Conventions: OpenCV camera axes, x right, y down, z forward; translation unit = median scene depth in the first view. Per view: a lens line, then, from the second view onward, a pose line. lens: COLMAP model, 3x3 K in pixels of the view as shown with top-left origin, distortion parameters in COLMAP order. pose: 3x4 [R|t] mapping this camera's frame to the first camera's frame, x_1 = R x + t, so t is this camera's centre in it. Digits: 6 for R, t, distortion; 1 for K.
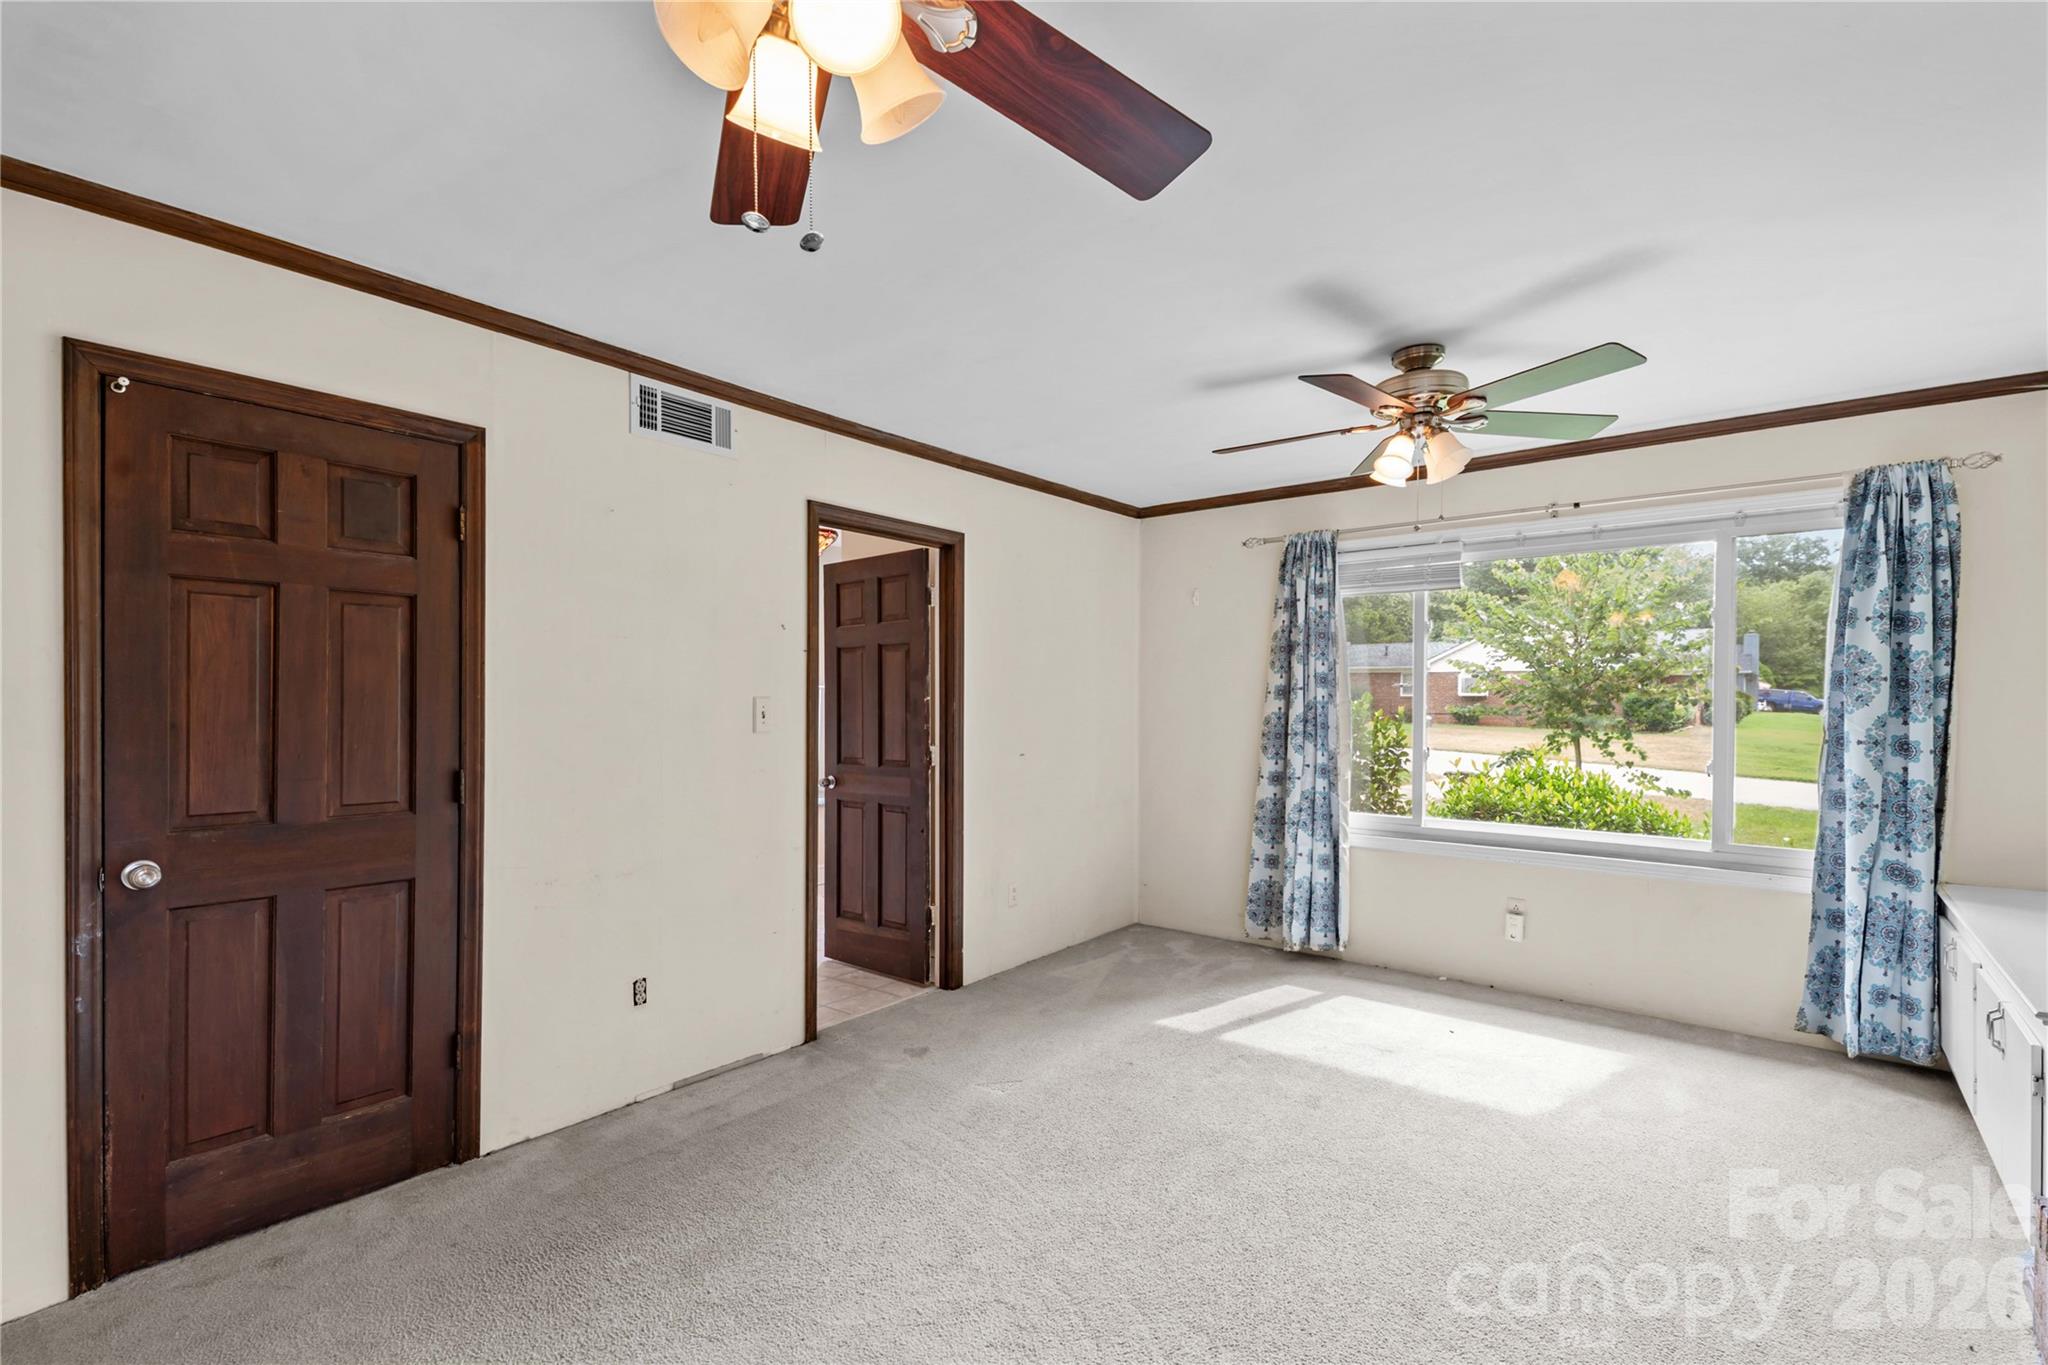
lens RADIAL K [[946.1, 0, 1026.0], [0, 946.1, 701.3], [0, 0, 1]] dist [0.000729, -0.000567]
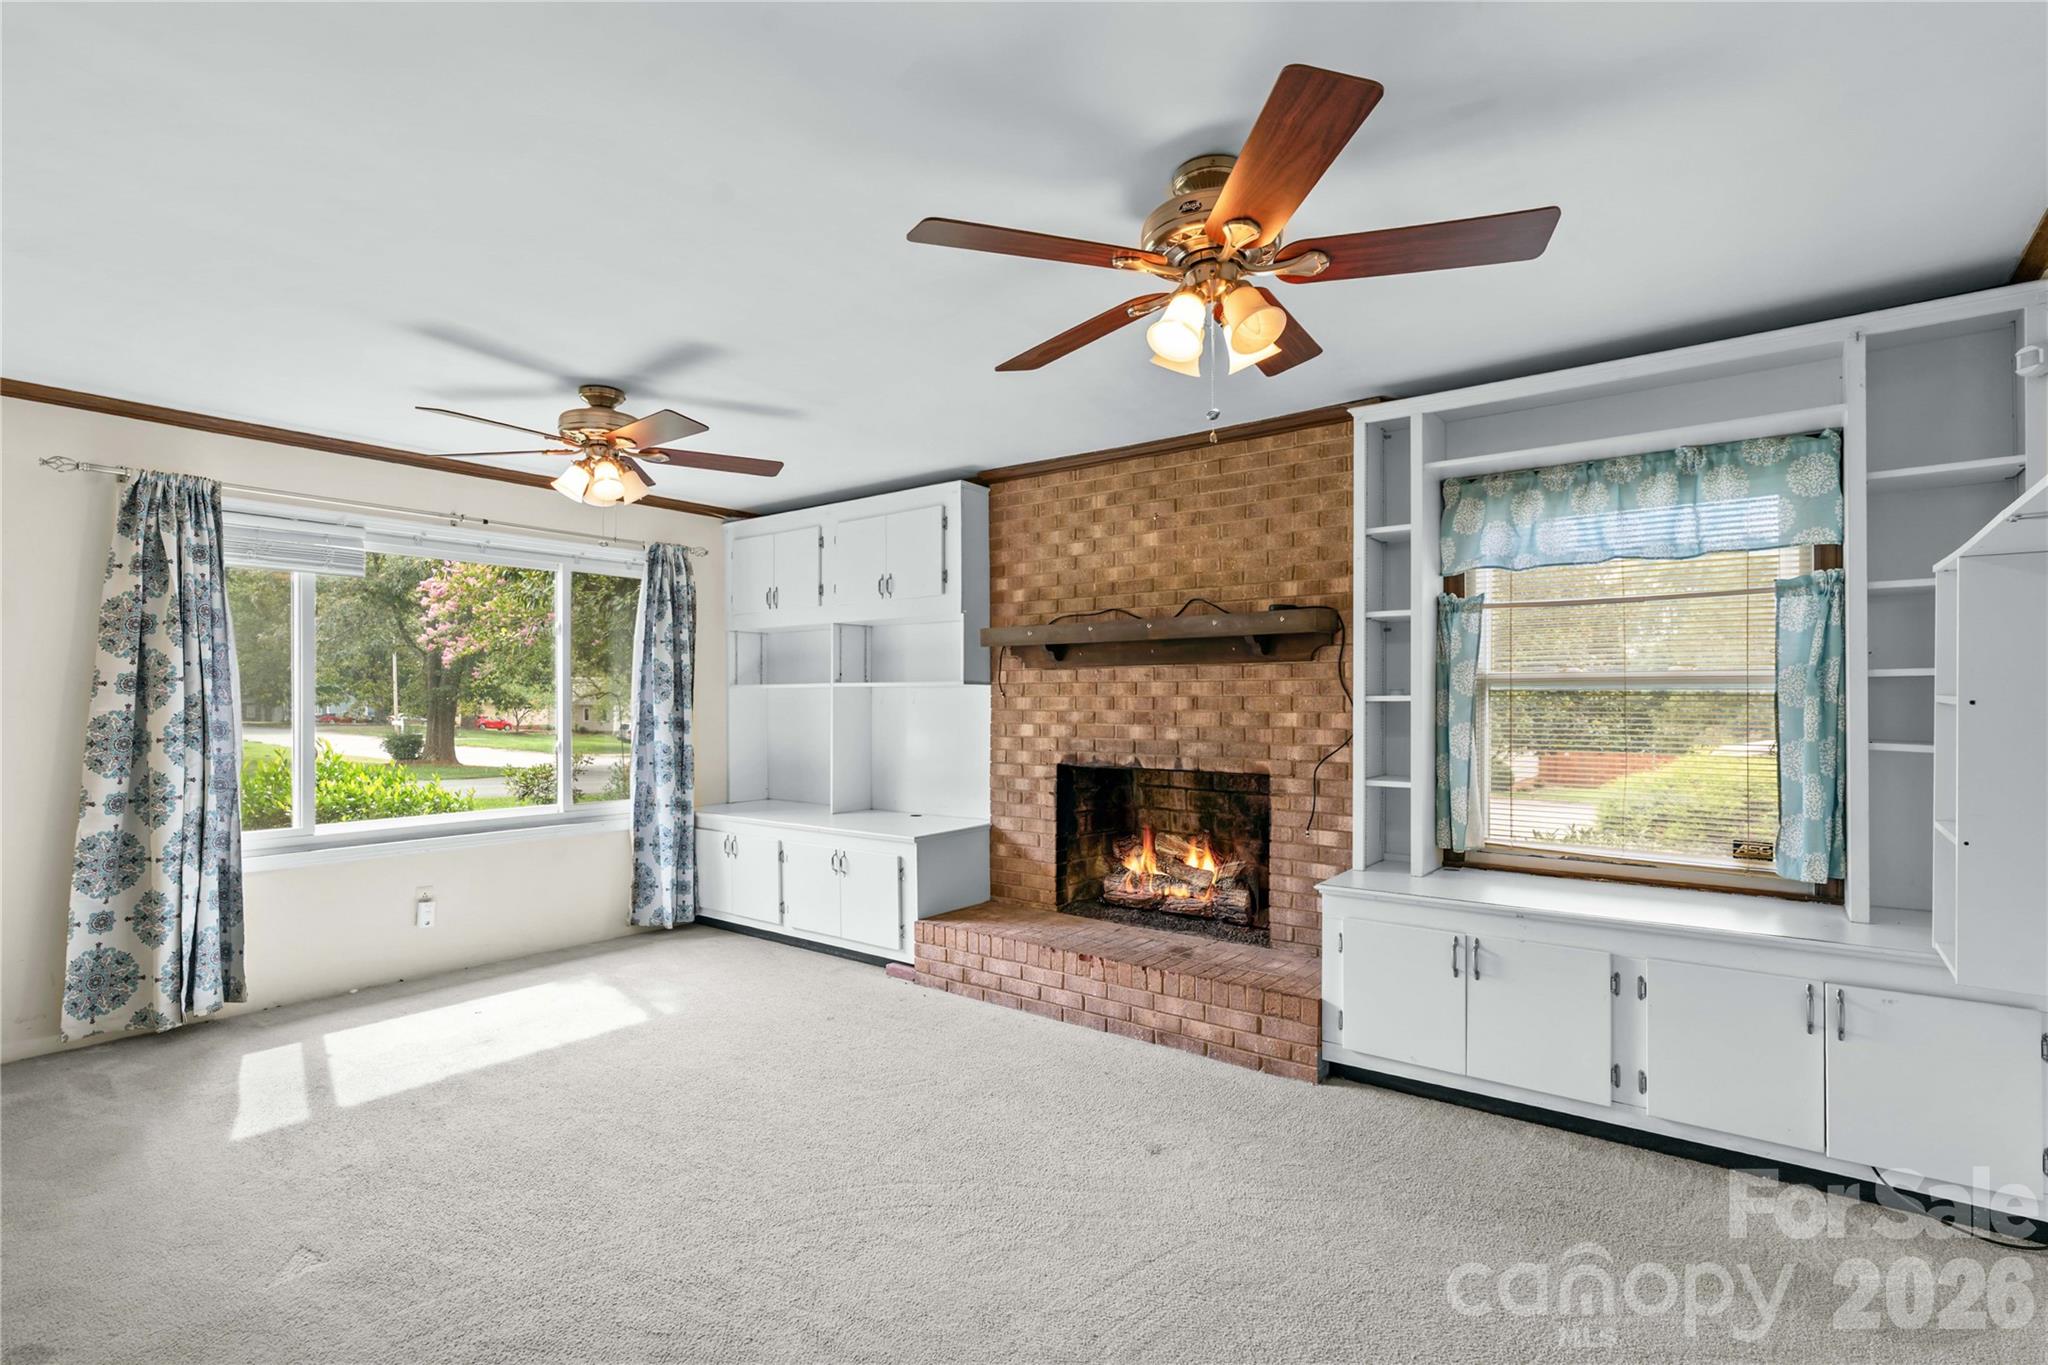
lens RADIAL K [[946.1, 0, 1016.2], [0, 946.1, 709.1], [0, 0, 1]] dist [0.000729, -0.000567]
pose [[-0.028223, -0.010728, 0.999544, -0.533009], [0.004418, 0.999931, 0.010857, 0.005882], [-0.999592, 0.004723, -0.028173, 0.382158]]
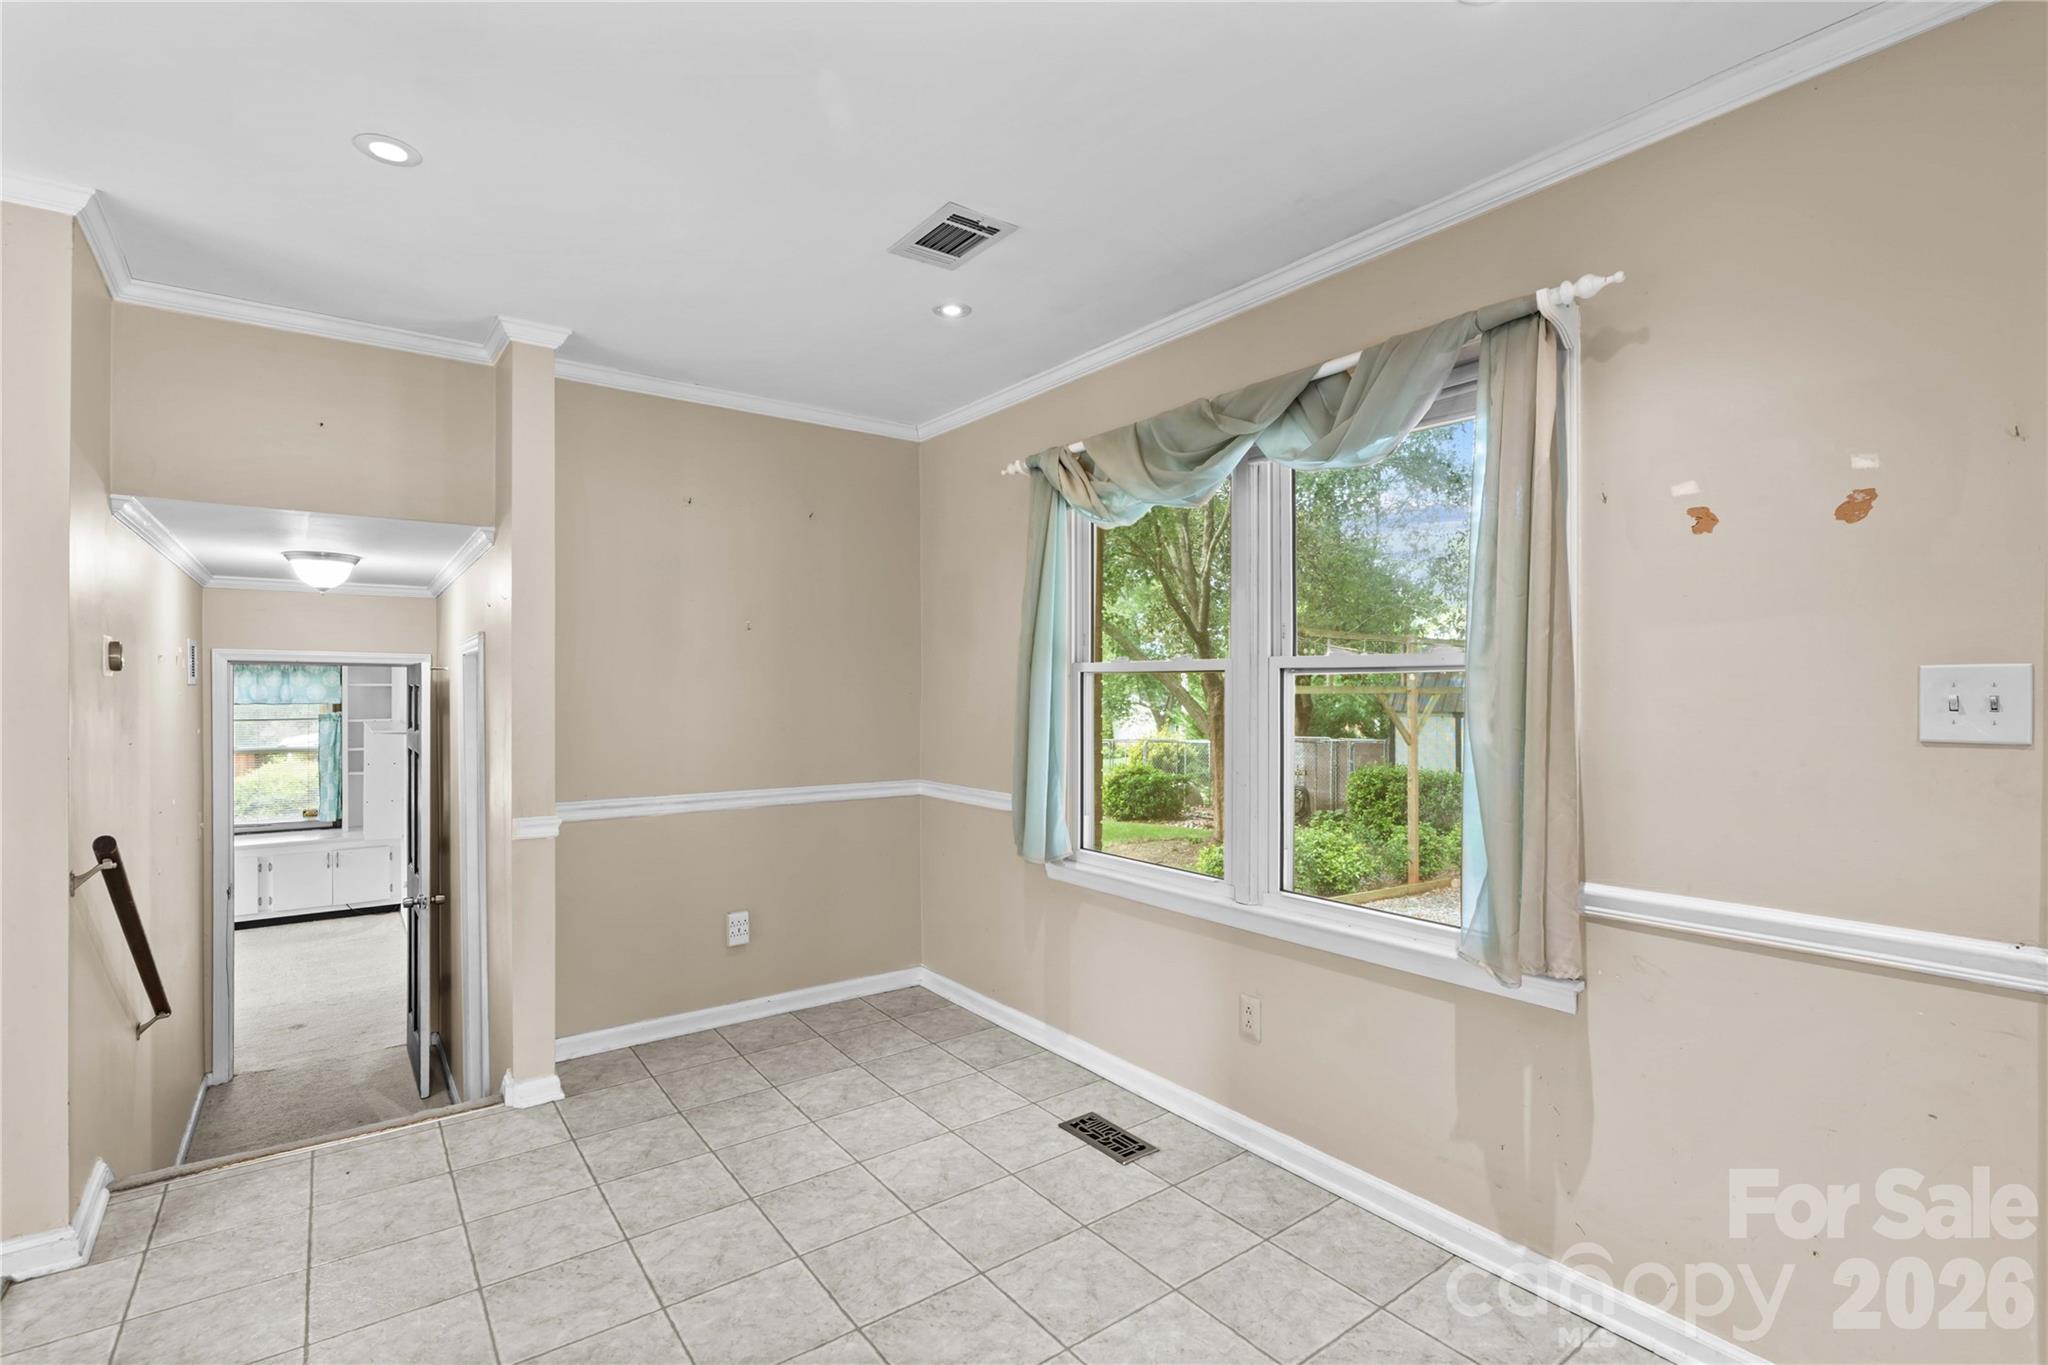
lens RADIAL K [[946.1, 0, 1042.5], [0, 946.1, 679.5], [0, 0, 1]] dist [0.000729, -0.000567]
pose [[-0.972881, -0.006317, 0.231218, -2.056396], [-0.006469, 0.999979, 0.000100, -0.205013], [-0.231214, -0.001398, -0.972902, 1.597823]]
